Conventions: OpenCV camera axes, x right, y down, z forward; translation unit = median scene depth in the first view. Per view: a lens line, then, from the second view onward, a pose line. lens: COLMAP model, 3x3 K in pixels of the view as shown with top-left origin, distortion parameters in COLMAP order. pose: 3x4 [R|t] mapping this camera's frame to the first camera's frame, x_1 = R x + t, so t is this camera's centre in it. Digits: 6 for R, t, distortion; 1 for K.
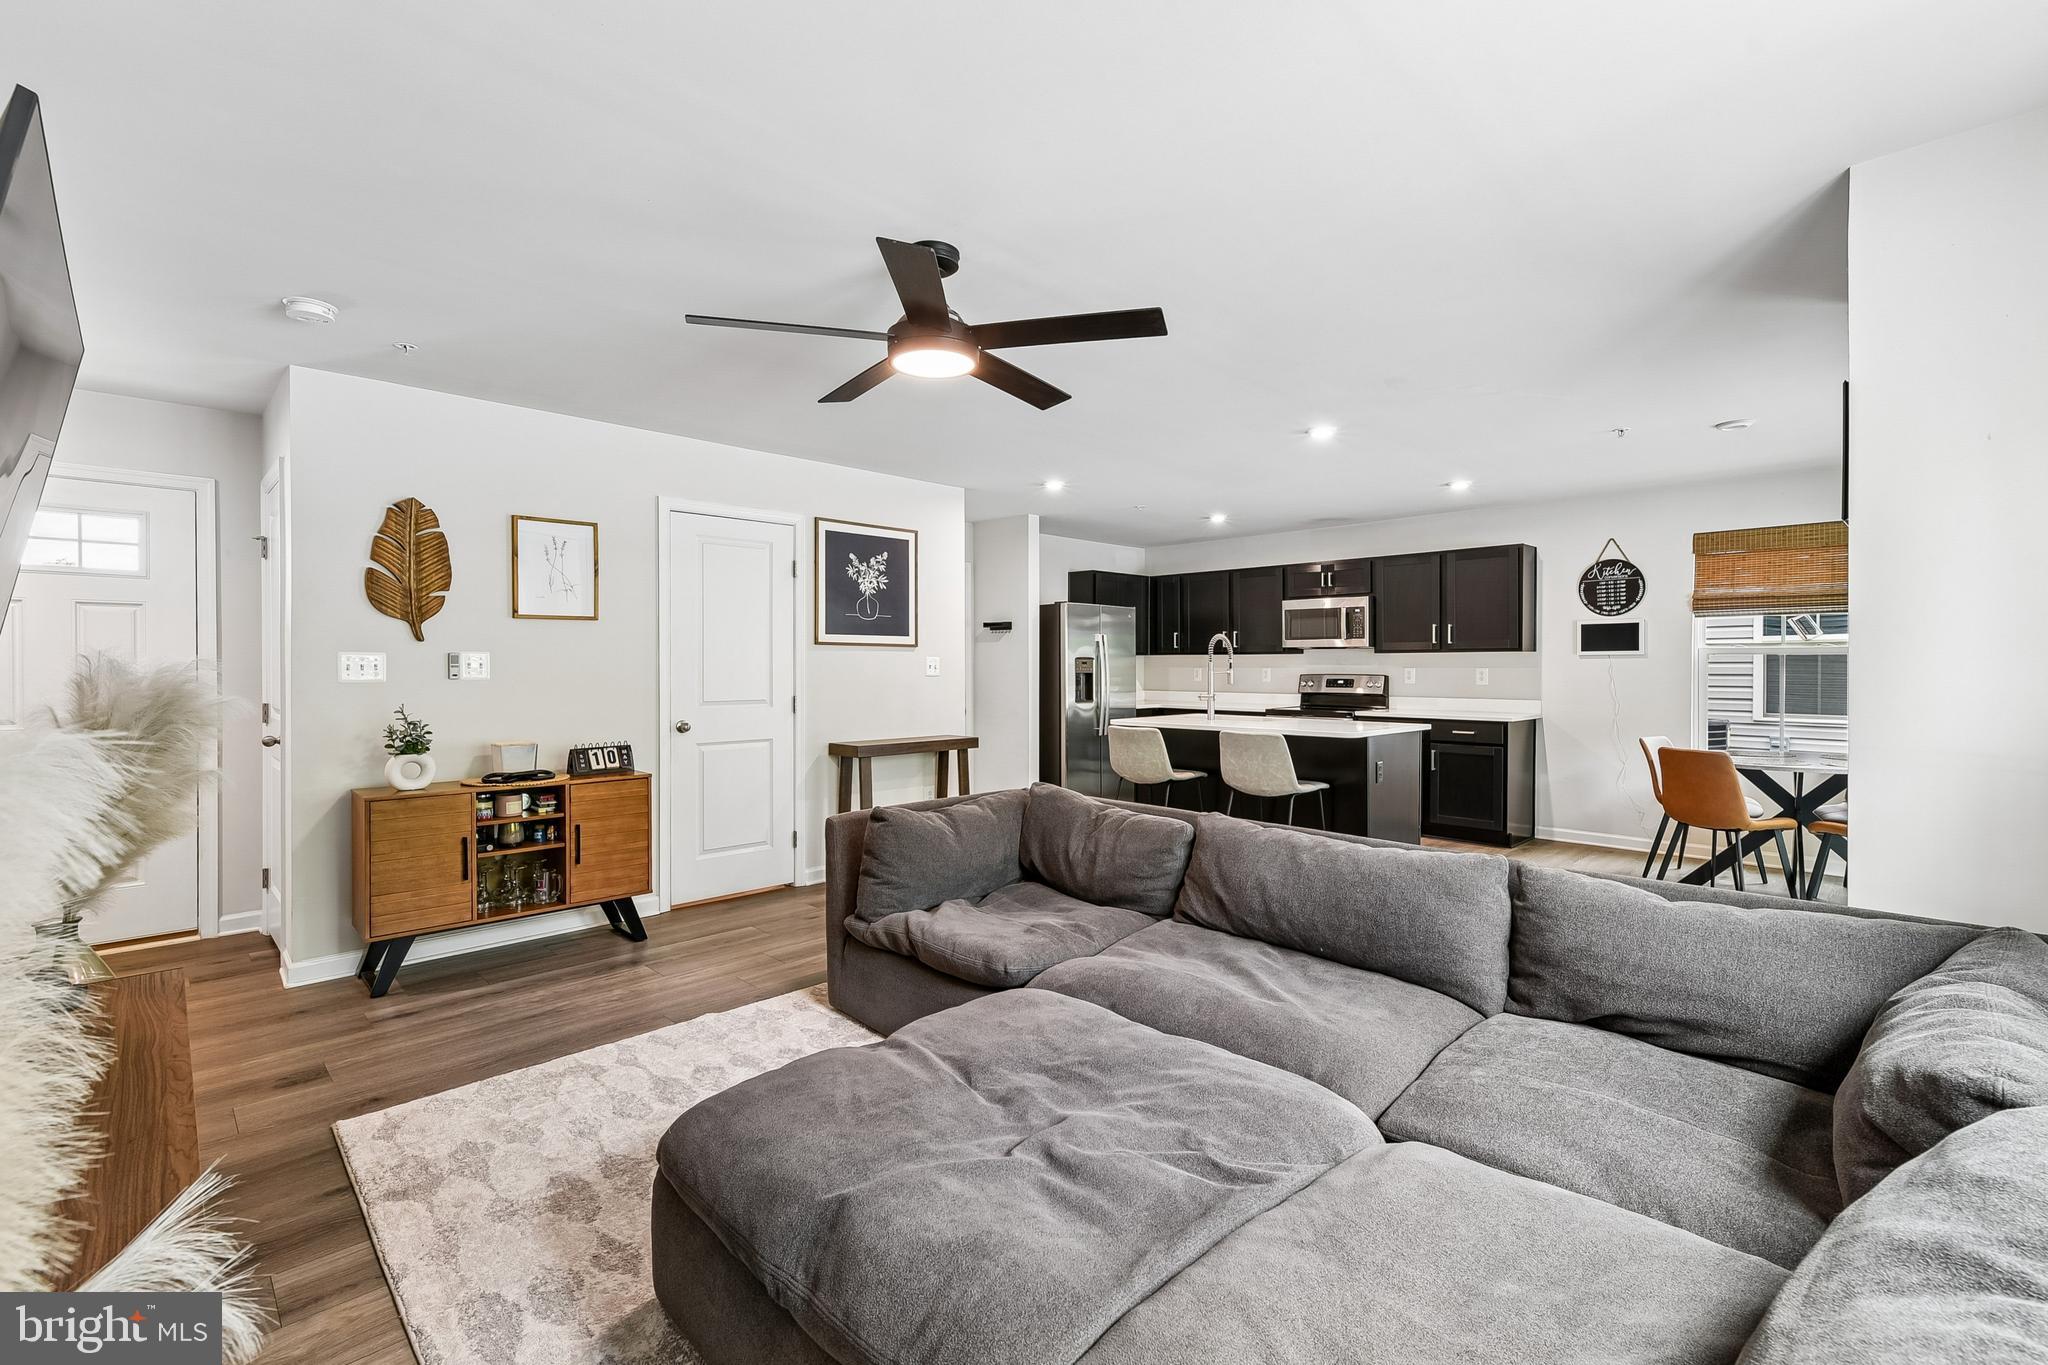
lens RADIAL K [[897.5, 0, 1023.8], [0, 897.5, 680.9], [0, 0, 1]] dist [0.002245, -0.000296]
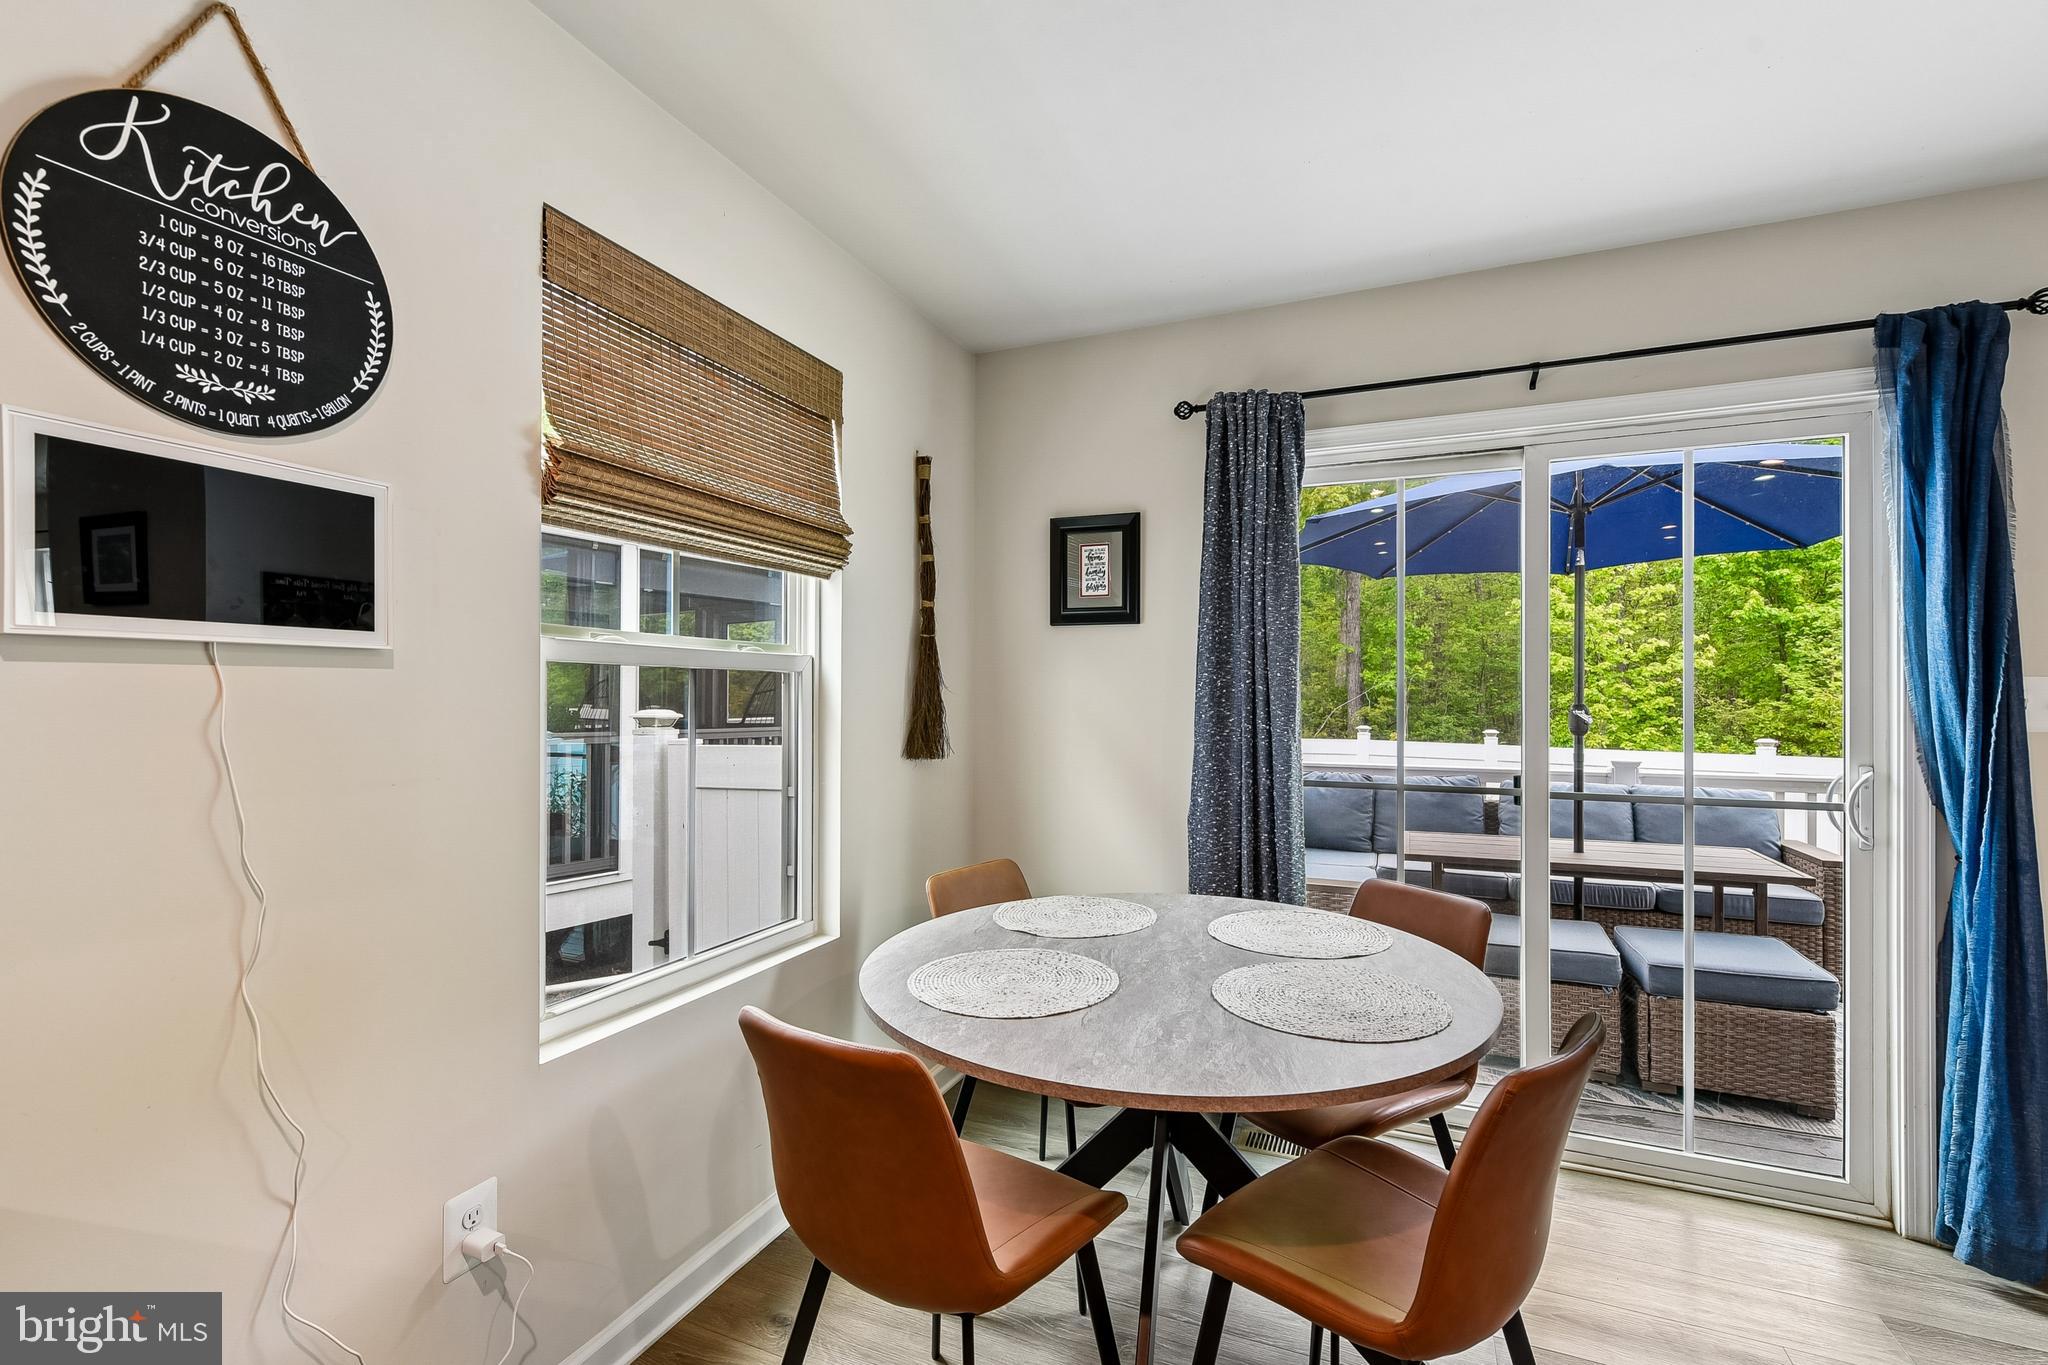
lens RADIAL K [[897.5, 0, 1020.8], [0, 897.5, 694.2], [0, 0, 1]] dist [0.002245, -0.000296]
pose [[-0.380668, 0.002413, 0.924708, 0.449638], [0.015025, 0.999881, 0.003576, -0.017986], [-0.924590, 0.015255, -0.380659, 0.977660]]
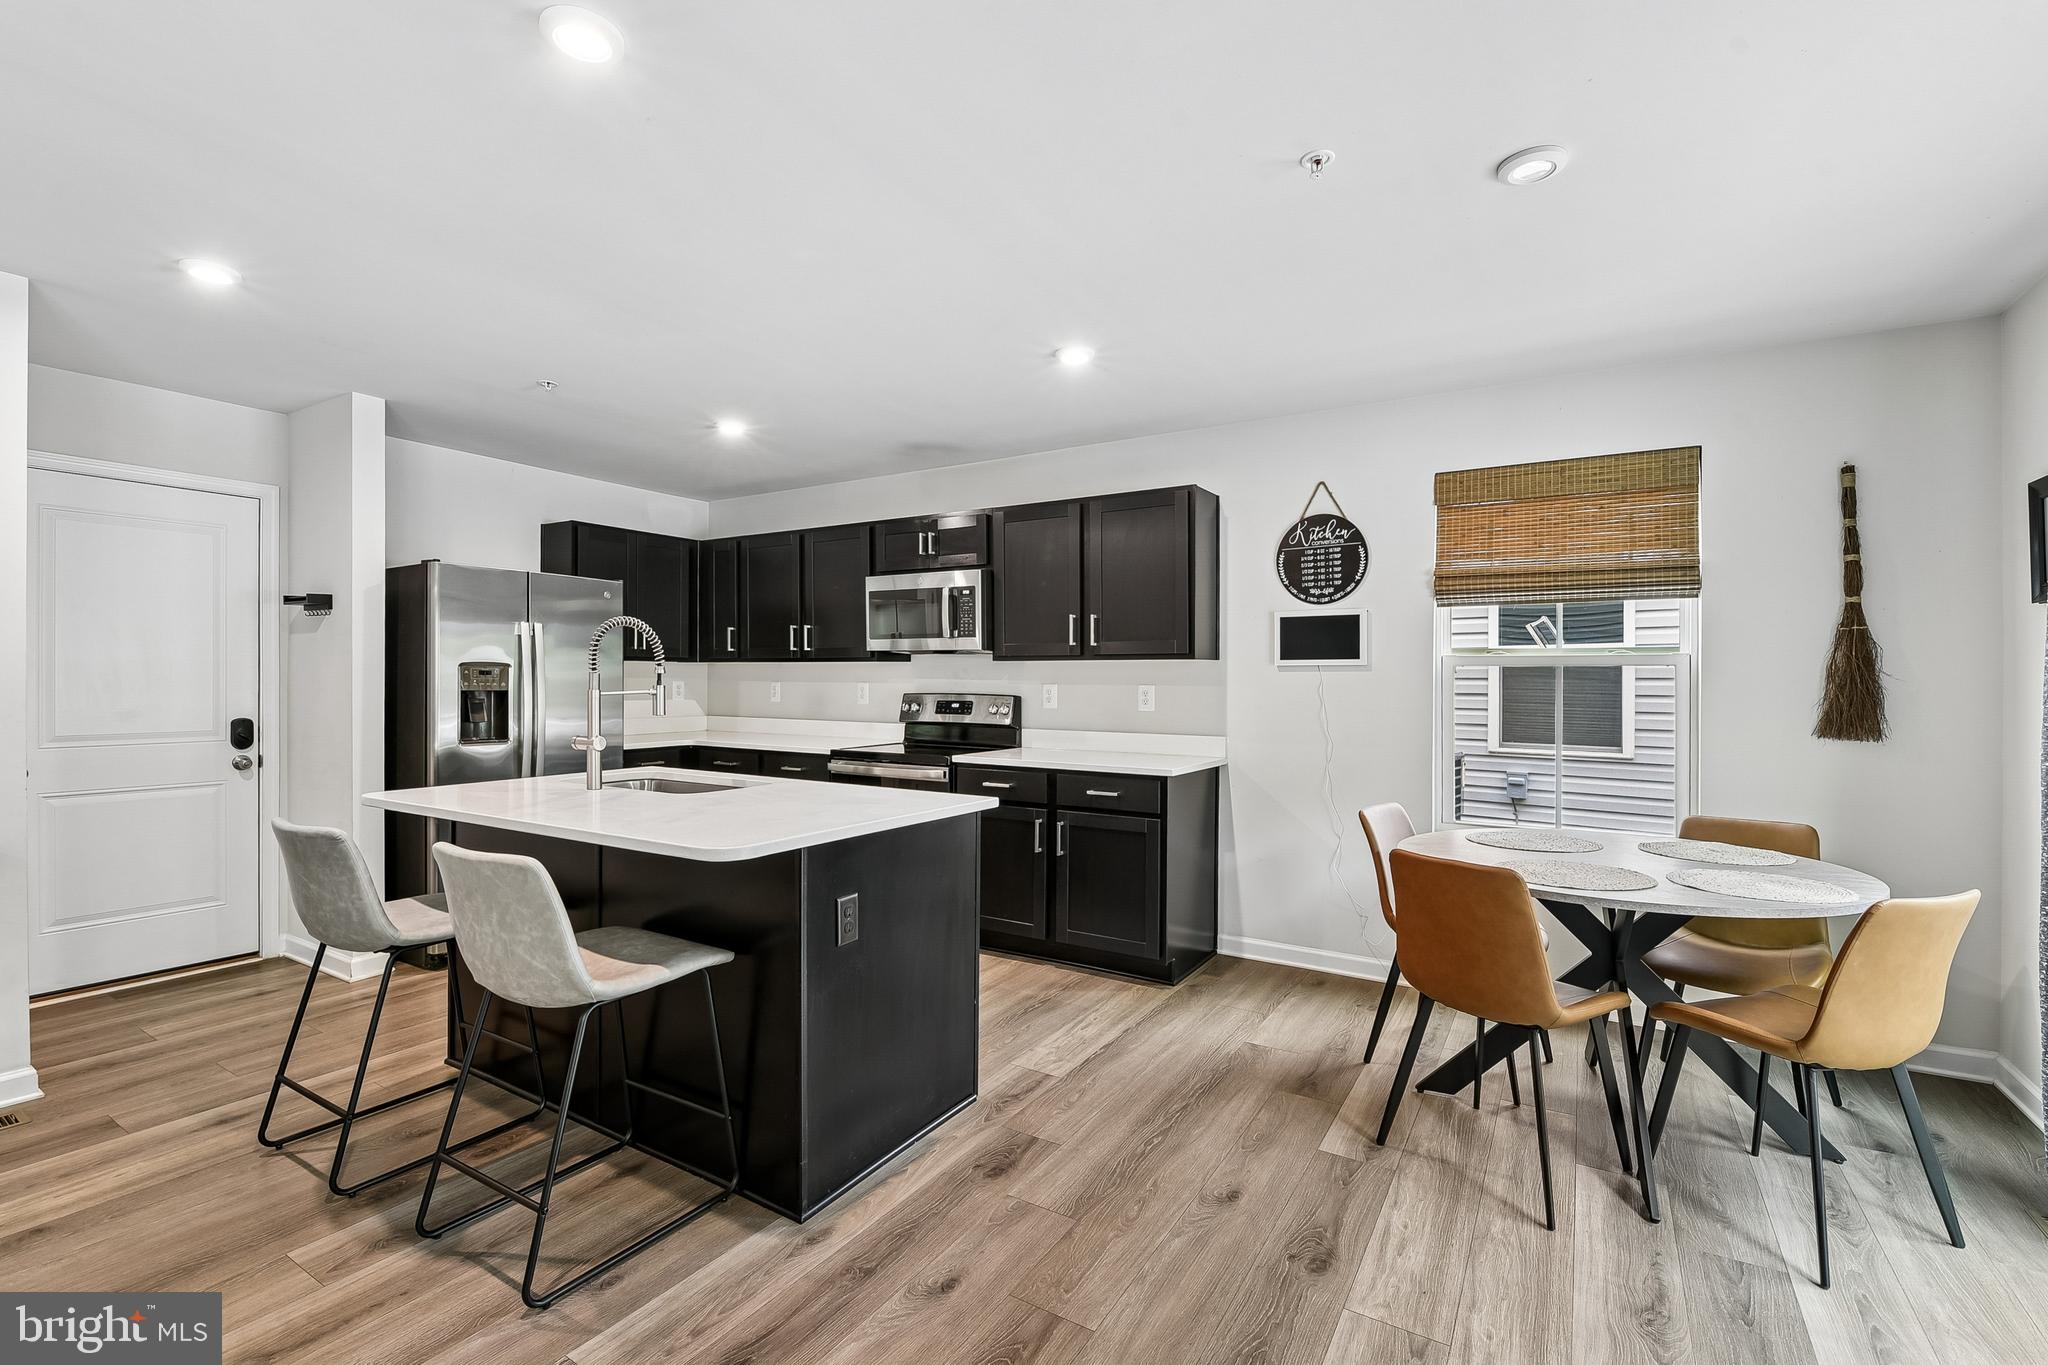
lens RADIAL K [[897.5, 0, 1034.0], [0, 897.5, 684.6], [0, 0, 1]] dist [0.002245, -0.000296]
pose [[0.970069, 0.004108, 0.242796, 0.322557], [-0.001586, 0.999943, -0.010583, -0.009005], [-0.242825, 0.009881, 0.970020, 0.462476]]
